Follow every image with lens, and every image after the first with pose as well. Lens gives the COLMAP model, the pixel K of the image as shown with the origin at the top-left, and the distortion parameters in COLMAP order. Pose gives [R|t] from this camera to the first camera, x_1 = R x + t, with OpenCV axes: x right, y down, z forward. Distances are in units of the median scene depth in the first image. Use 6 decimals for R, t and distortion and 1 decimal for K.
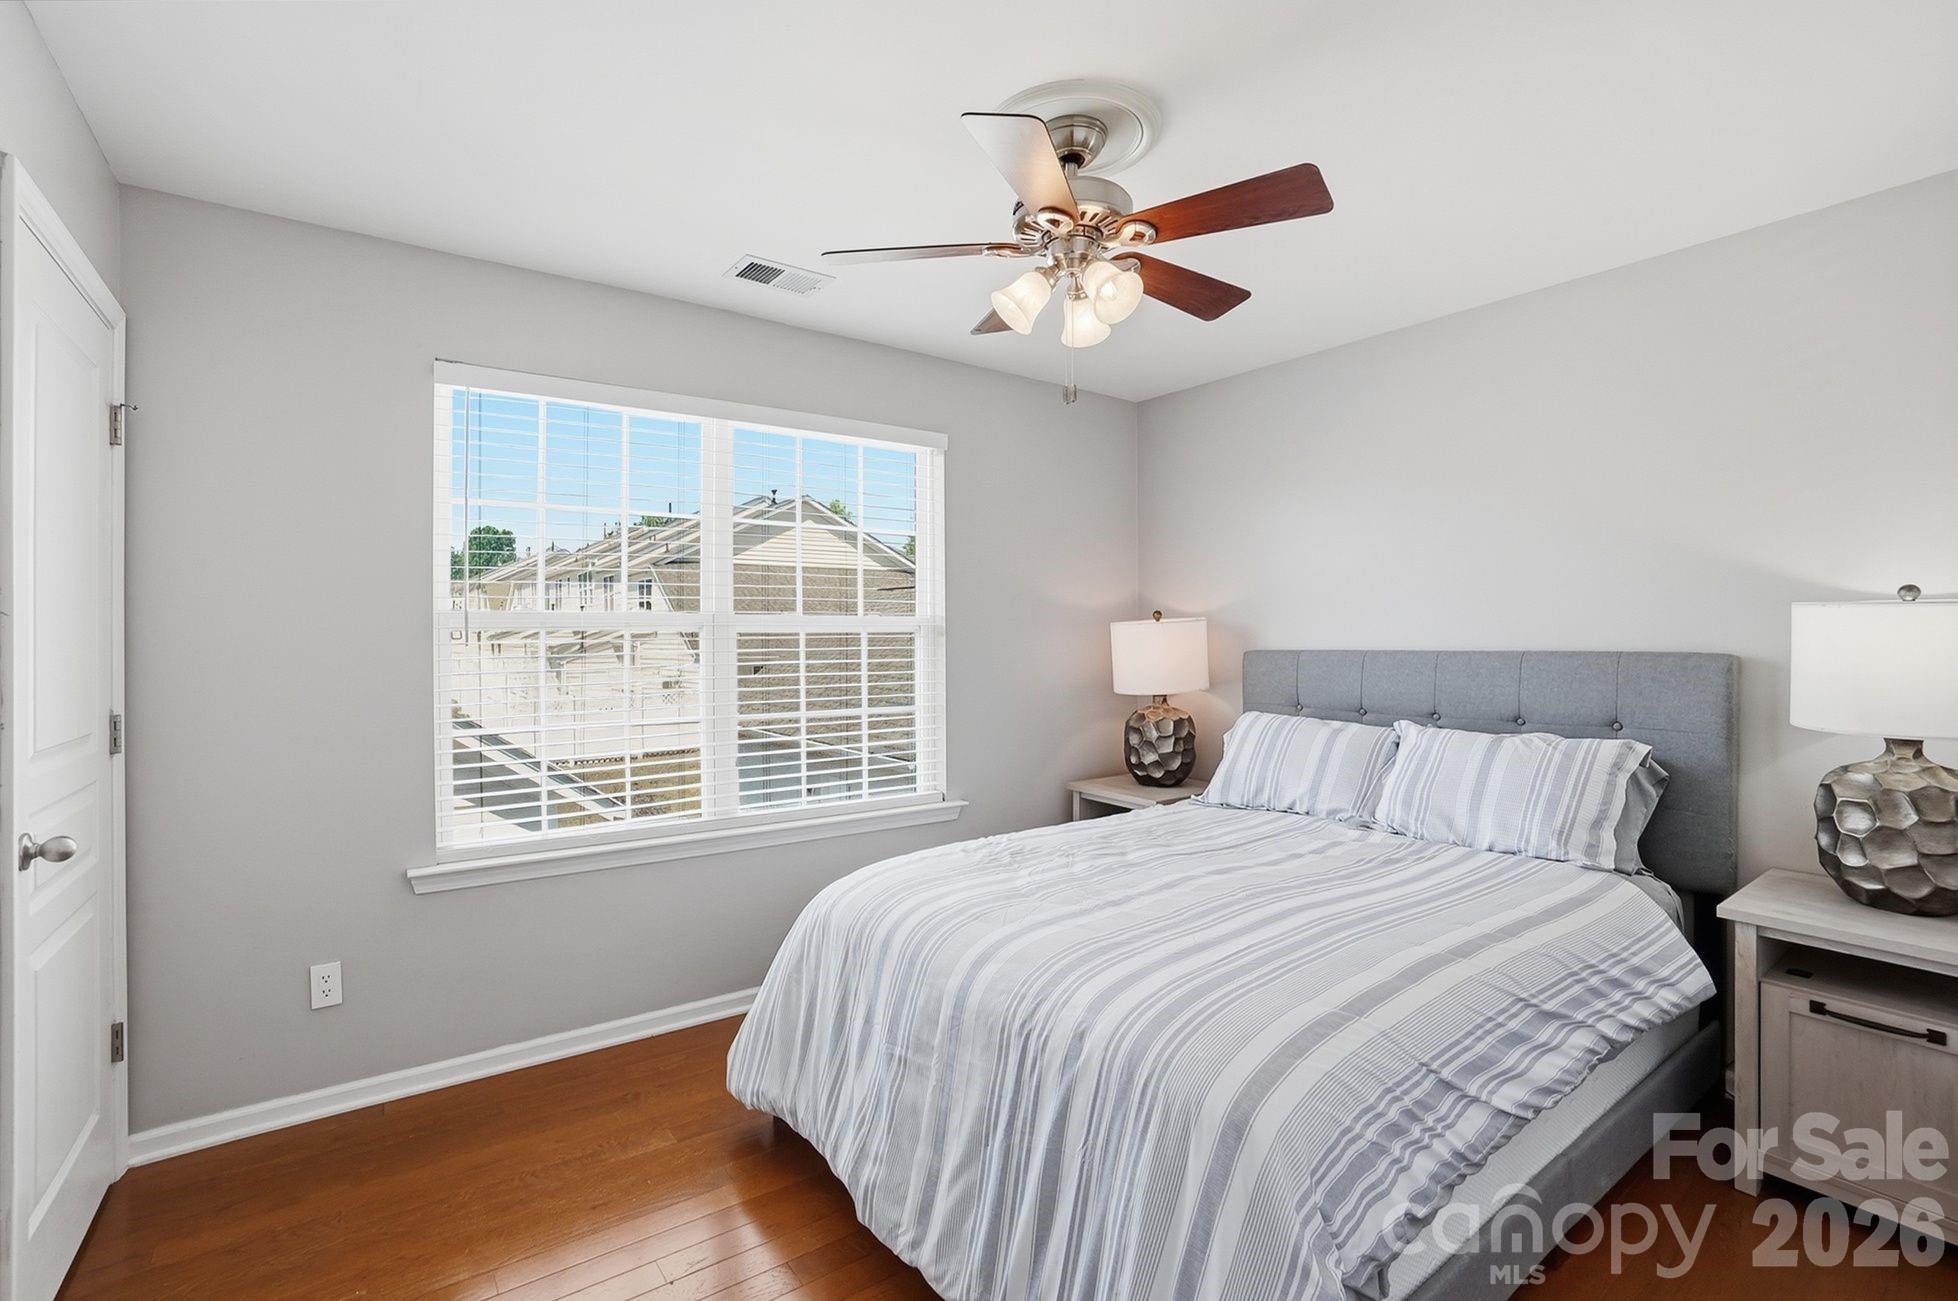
lens RADIAL K [[868.4, 0, 977.6], [0, 868.4, 635.6], [0, 0, 1]] dist [-0.032107, 0.009390]
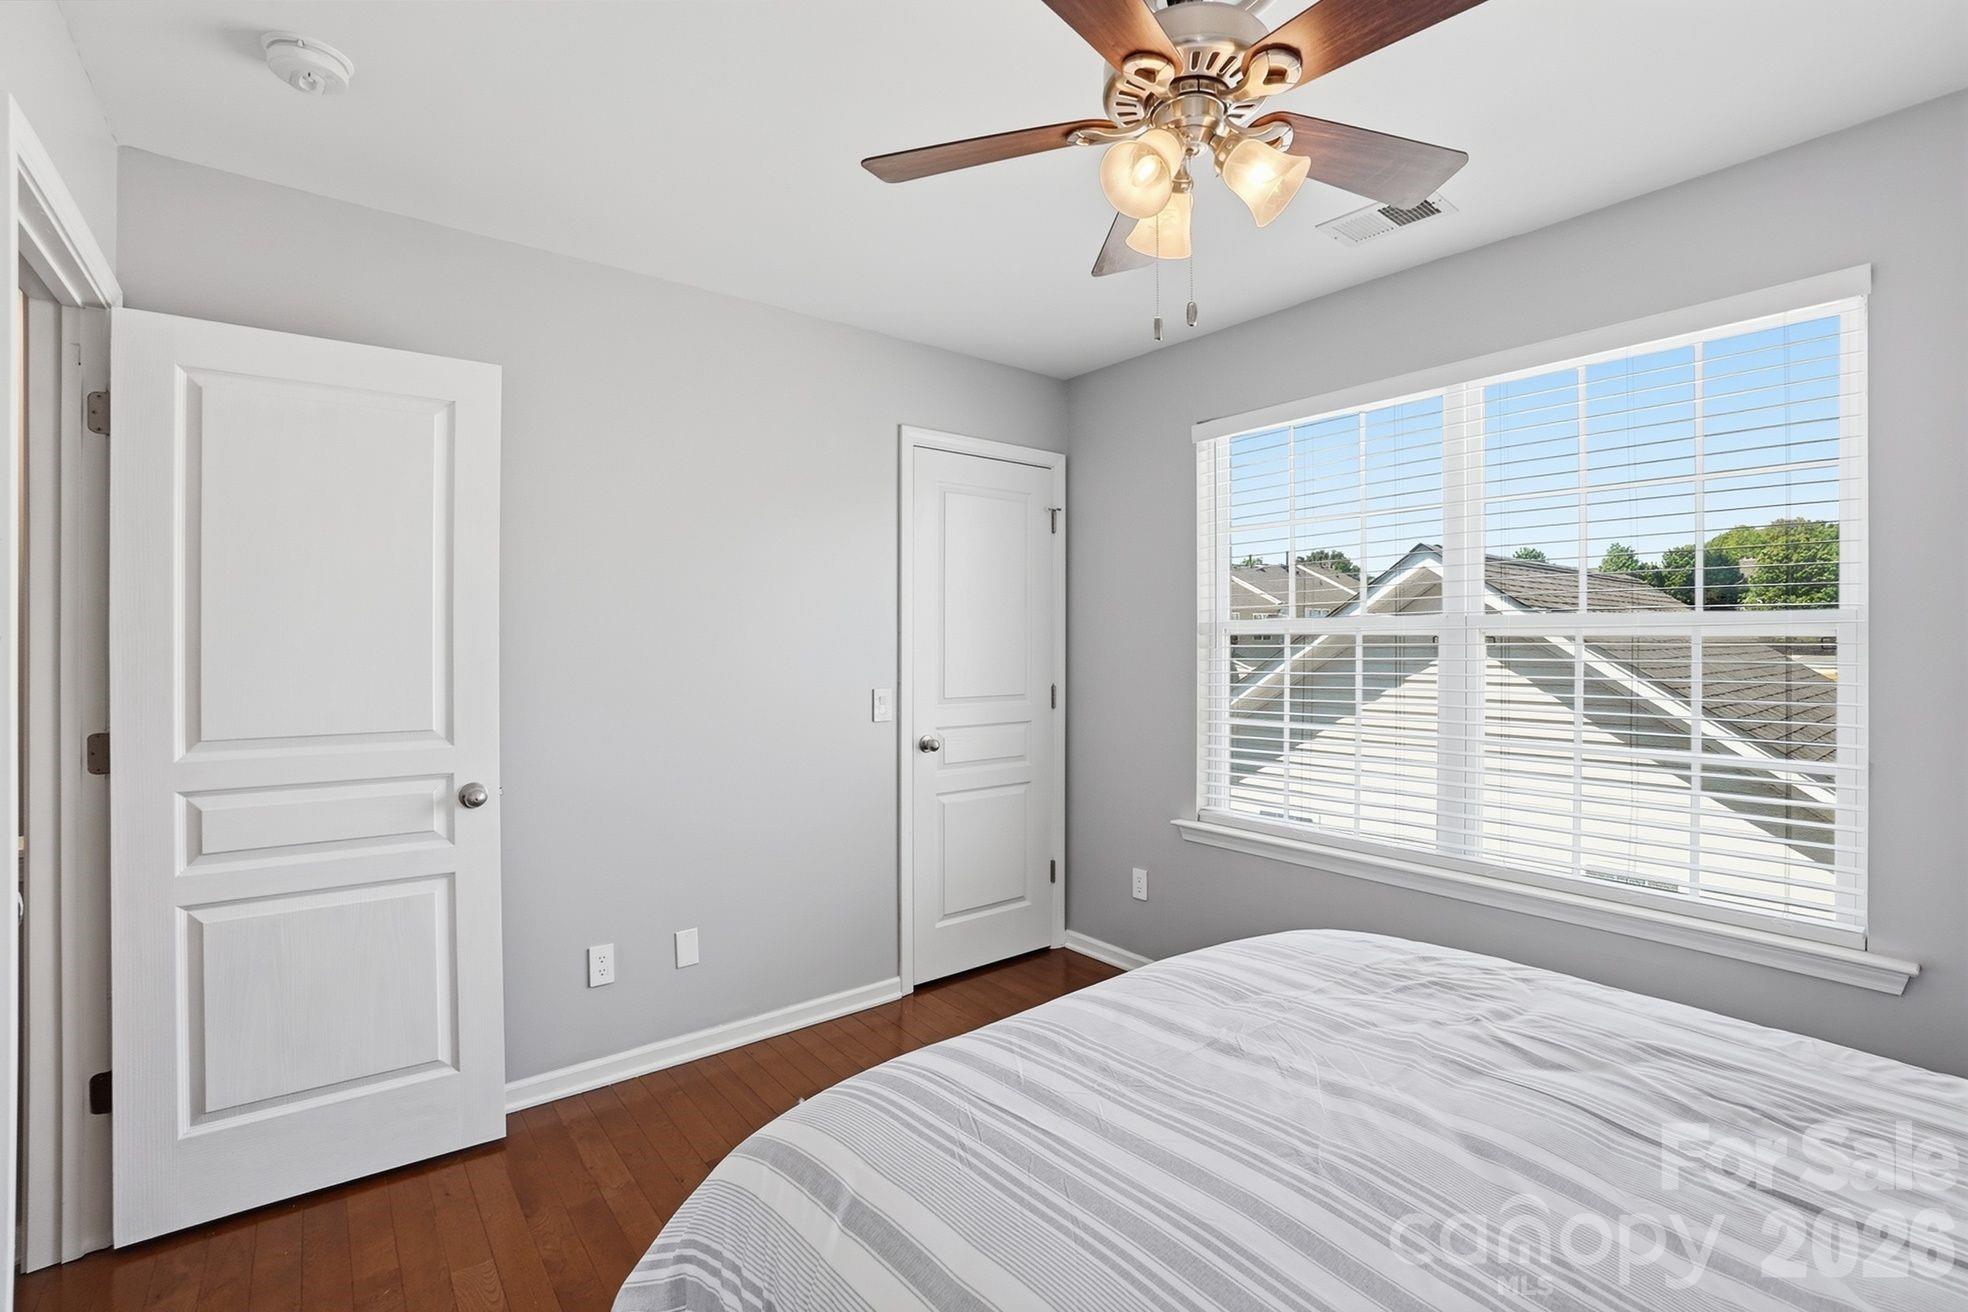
lens RADIAL K [[872.8, 0, 982.6], [0, 872.8, 641.0], [0, 0, 1]] dist [-0.032107, 0.009390]
pose [[0.051570, 0.001121, -0.998669, 0.754333], [-0.001614, 0.999998, 0.001039, 0.001365], [0.998668, 0.001559, 0.051571, 0.737013]]
